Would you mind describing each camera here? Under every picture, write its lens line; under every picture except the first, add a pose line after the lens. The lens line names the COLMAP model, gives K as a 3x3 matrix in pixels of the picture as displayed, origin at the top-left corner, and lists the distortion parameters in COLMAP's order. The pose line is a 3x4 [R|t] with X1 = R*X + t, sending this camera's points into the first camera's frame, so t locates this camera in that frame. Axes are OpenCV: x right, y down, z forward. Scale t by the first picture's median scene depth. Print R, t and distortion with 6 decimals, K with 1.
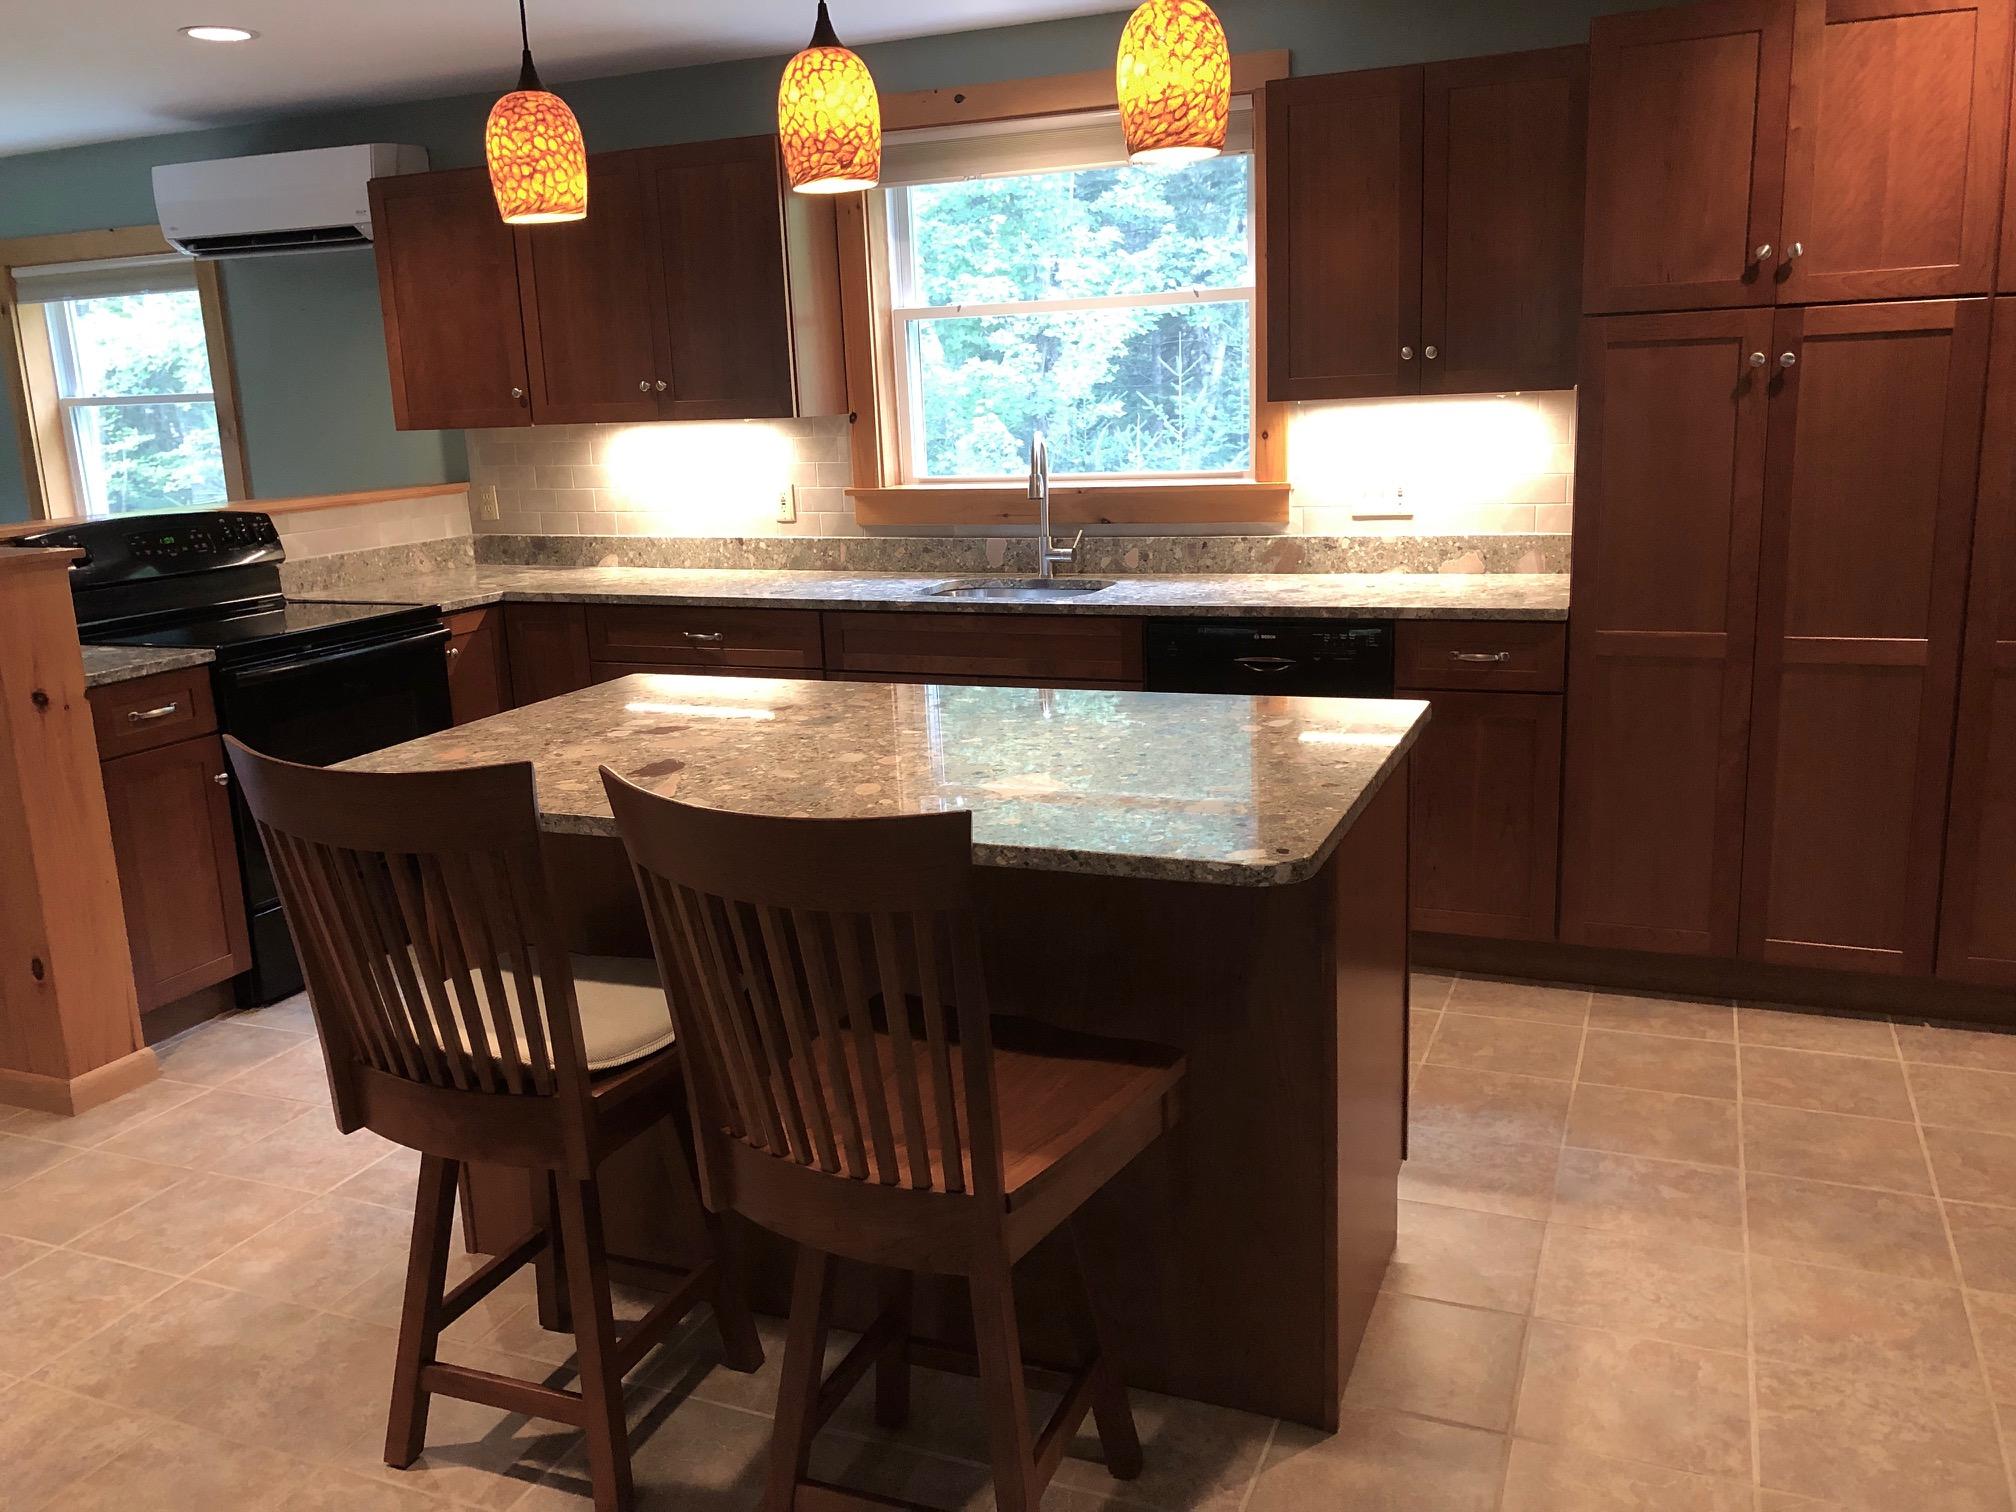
lens RADIAL K [[1649.9, 0, 1003.3], [0, 1649.9, 751.9], [0, 0, 1]] dist [0.048636, -0.048523]
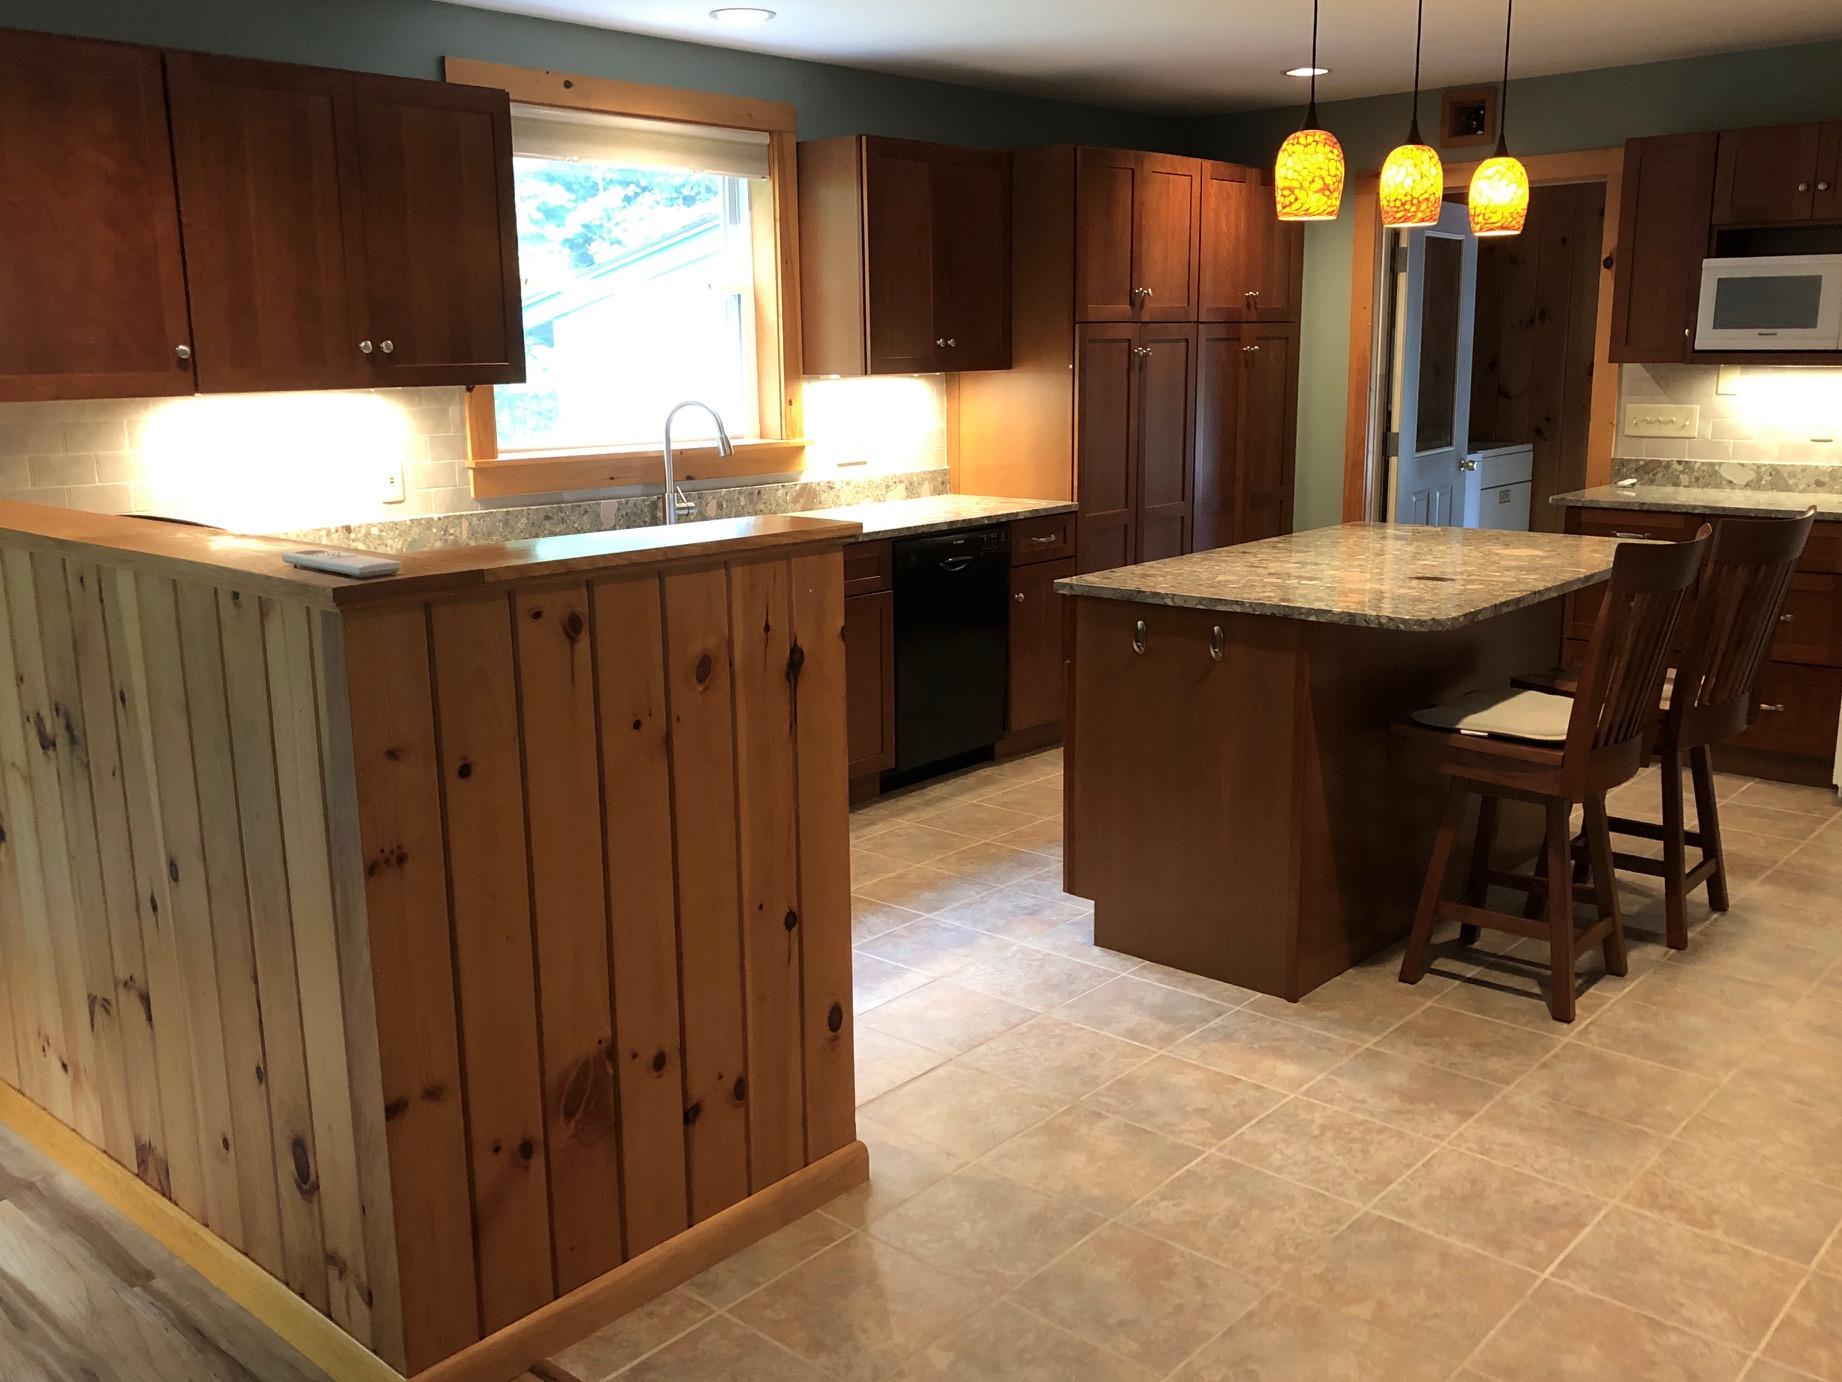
lens RADIAL K [[1665.9, 0, 891.8], [0, 1665.9, 690.4], [0, 0, 1]] dist [0.009866, -0.027916]
pose [[0.325754, -0.156462, 0.932418, -1.030300], [0.207712, 0.973961, 0.090866, -0.075719], [-0.922356, 0.164074, 0.349771, 0.517826]]
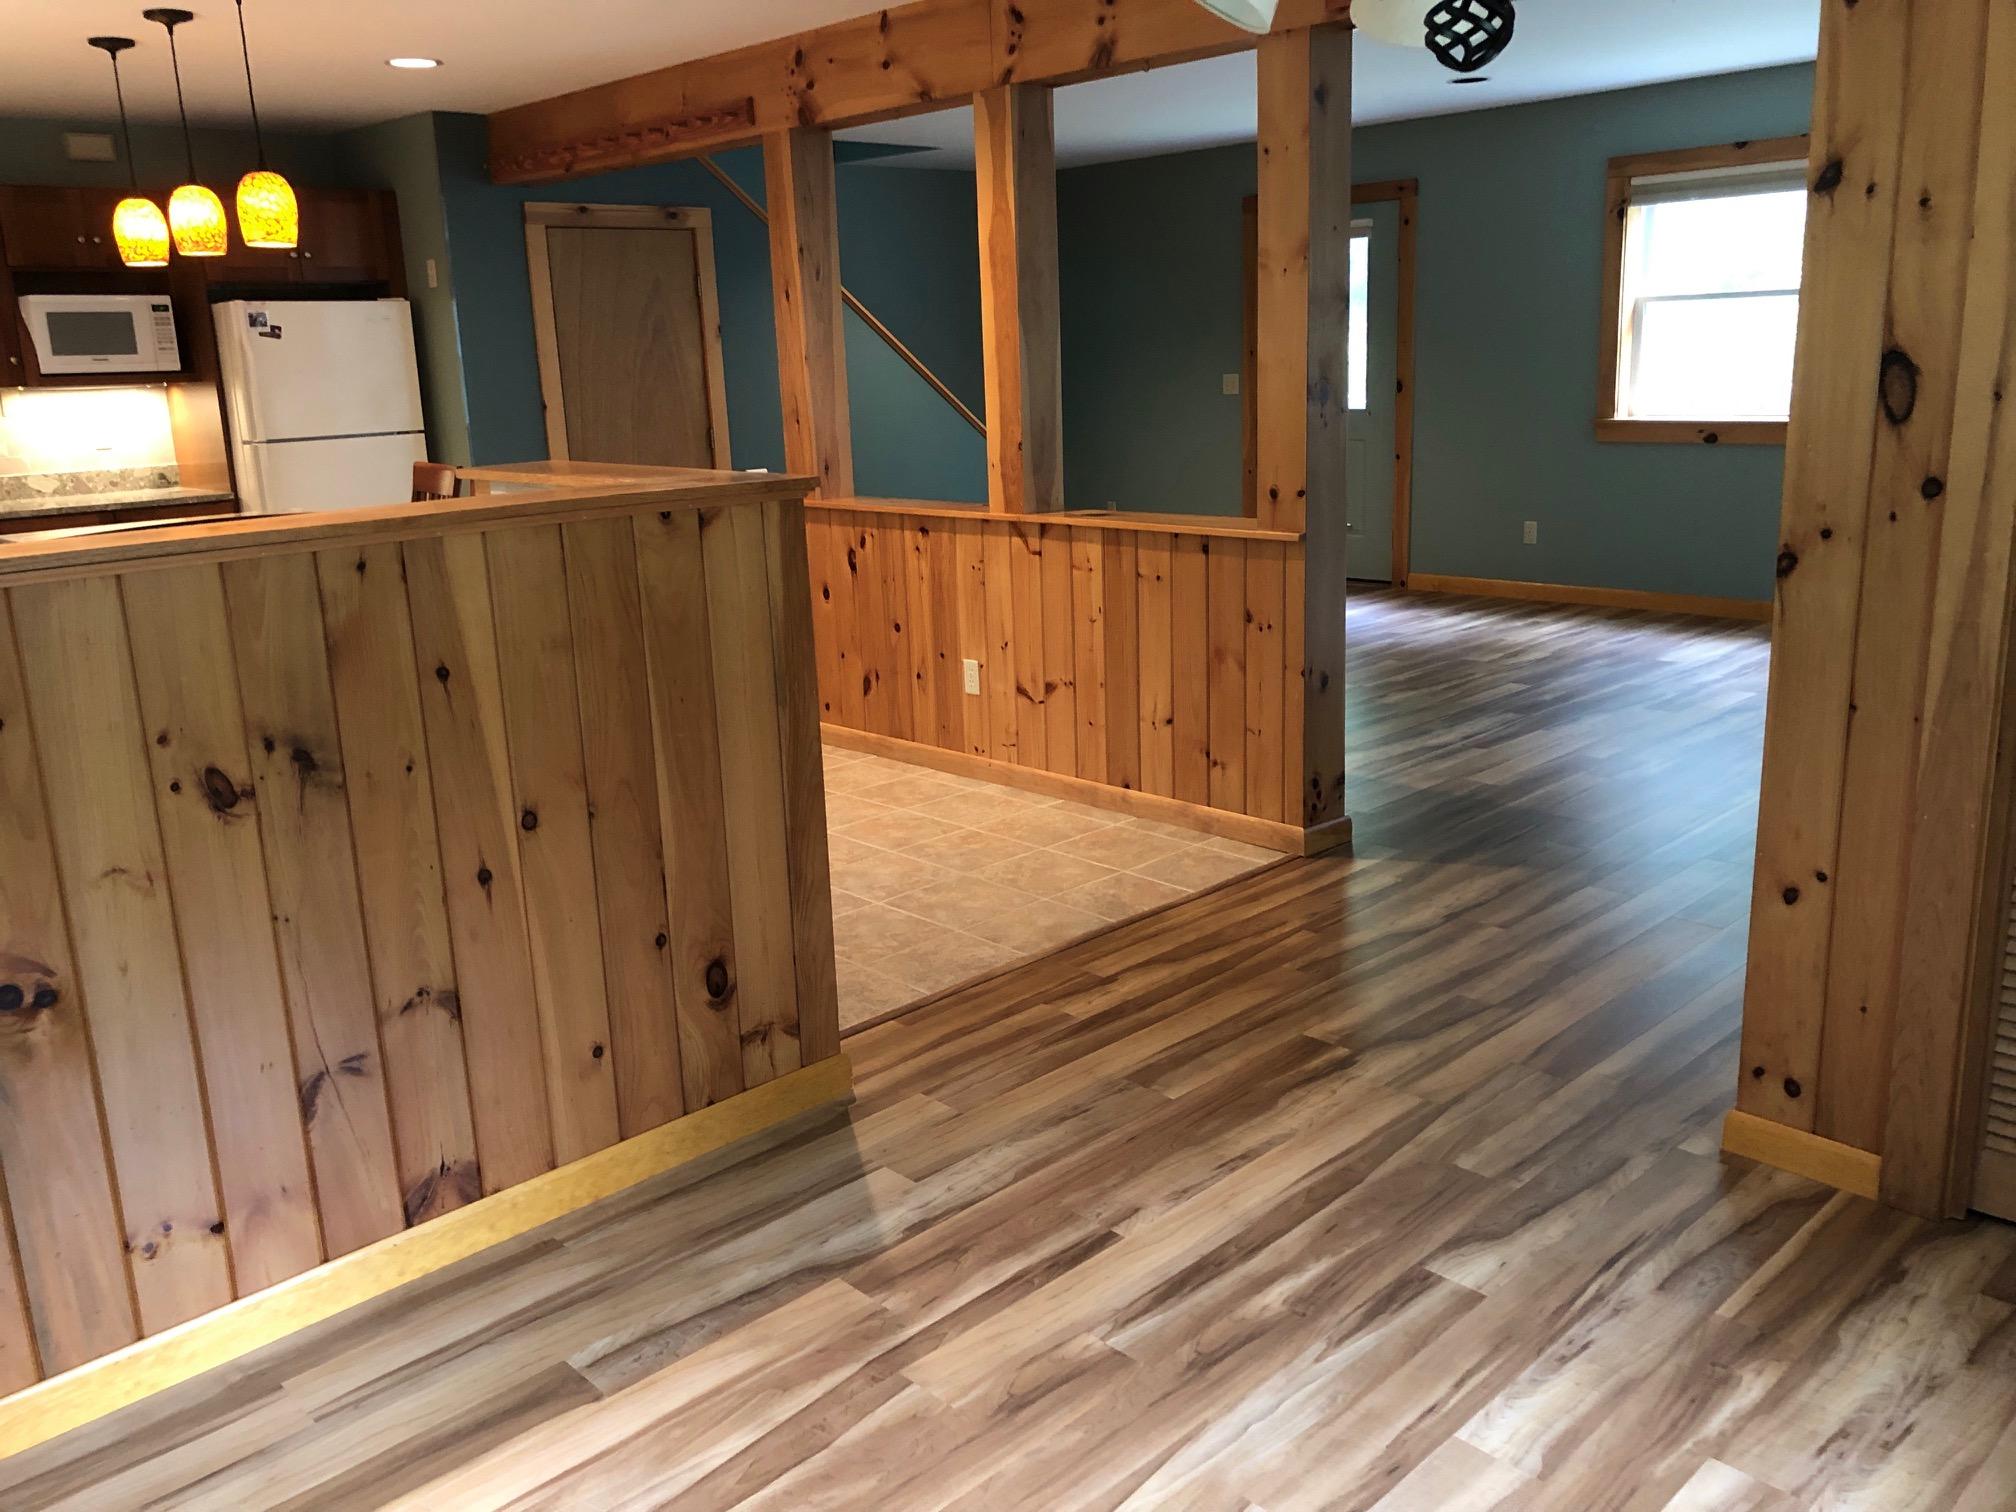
lens RADIAL K [[1649.9, 0, 995.0], [0, 1649.9, 744.8], [0, 0, 1]] dist [0.048636, -0.048523]
pose [[-0.917535, -0.017574, 0.397266, -0.970604], [0.159749, 0.898574, 0.408712, -0.257470], [-0.364155, 0.438470, -0.821666, 1.392626]]
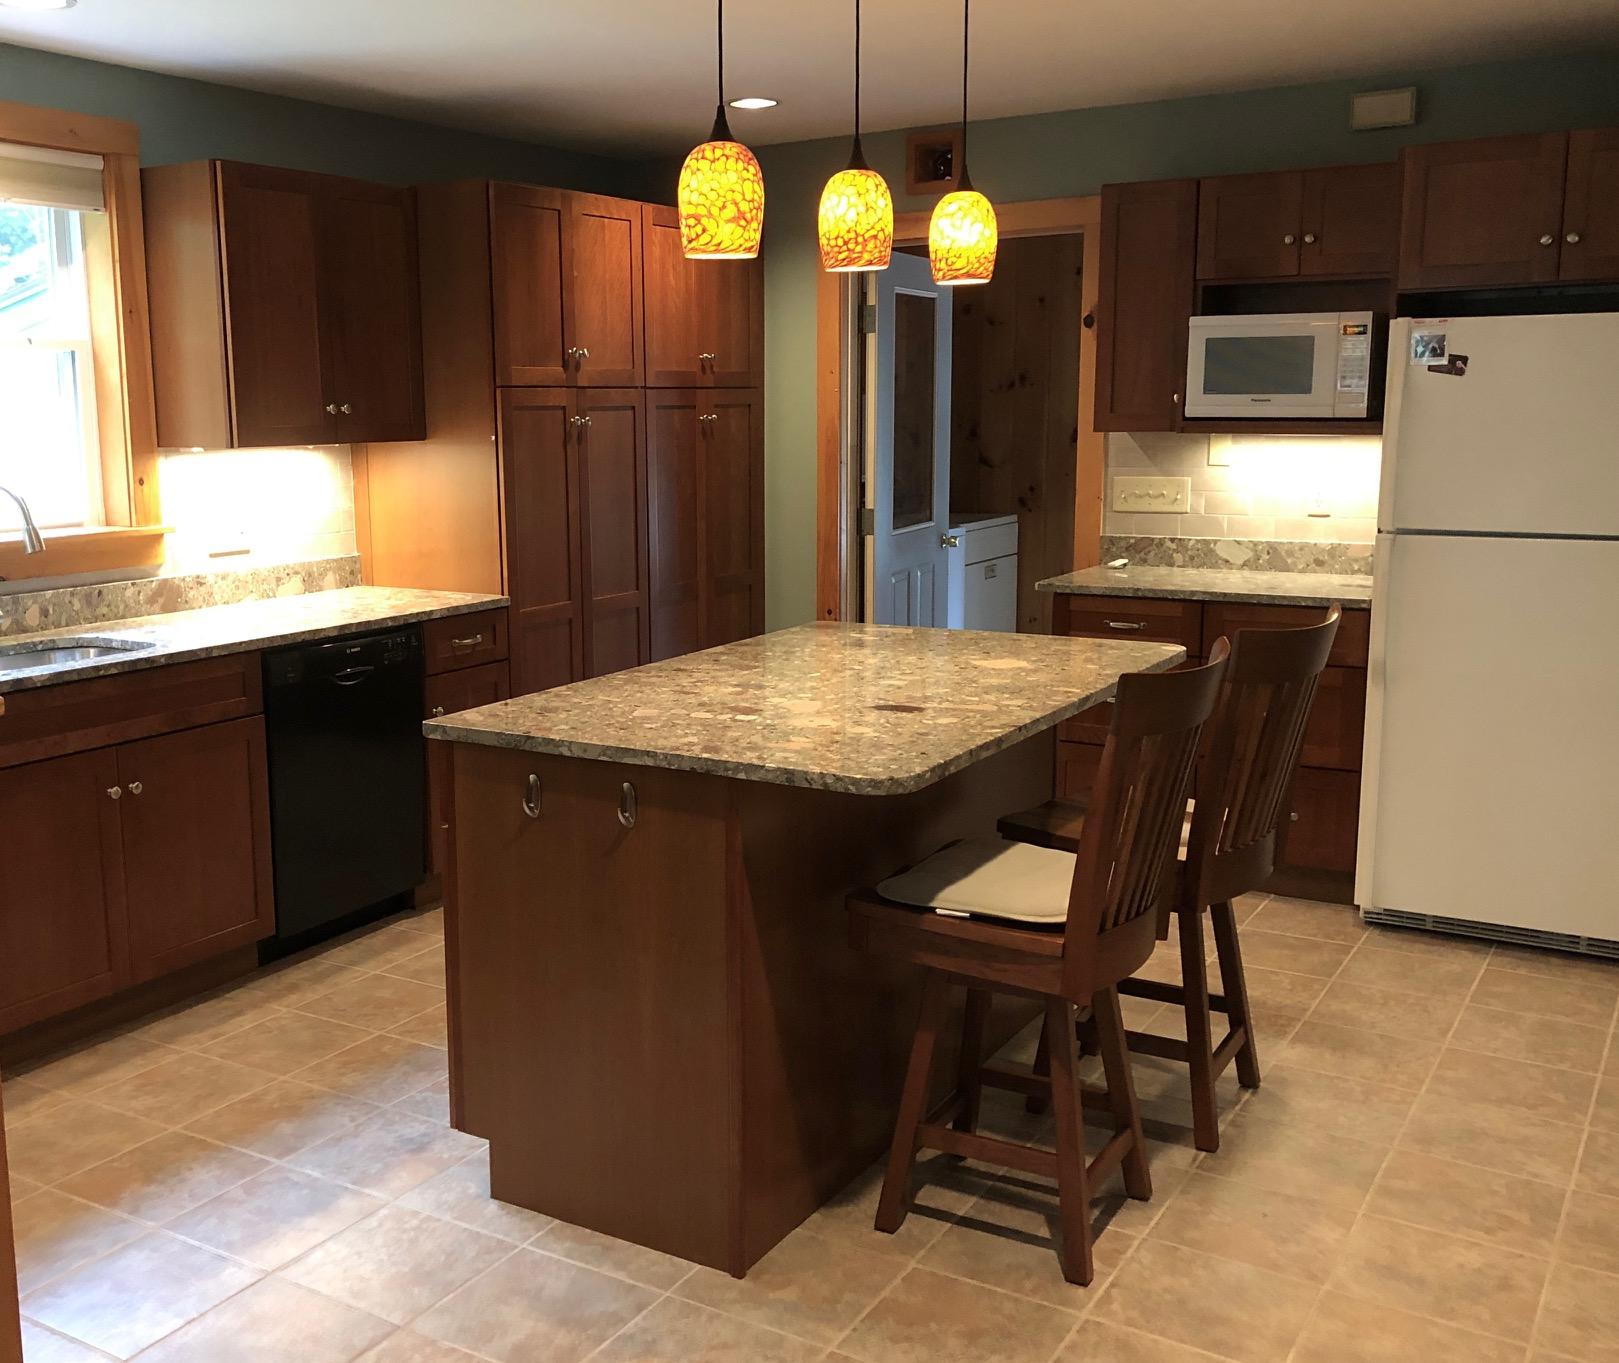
lens RADIAL K [[1668.7, 0, 690.7], [0, 1668.7, 676.9], [0, 0, 1]] dist [0.013994, 0.000000]
pose [[0.164344, -0.121775, 0.978857, -0.807340], [0.222662, 0.971317, 0.083453, -0.084357], [-0.960944, 0.204239, 0.186745, 0.502874]]
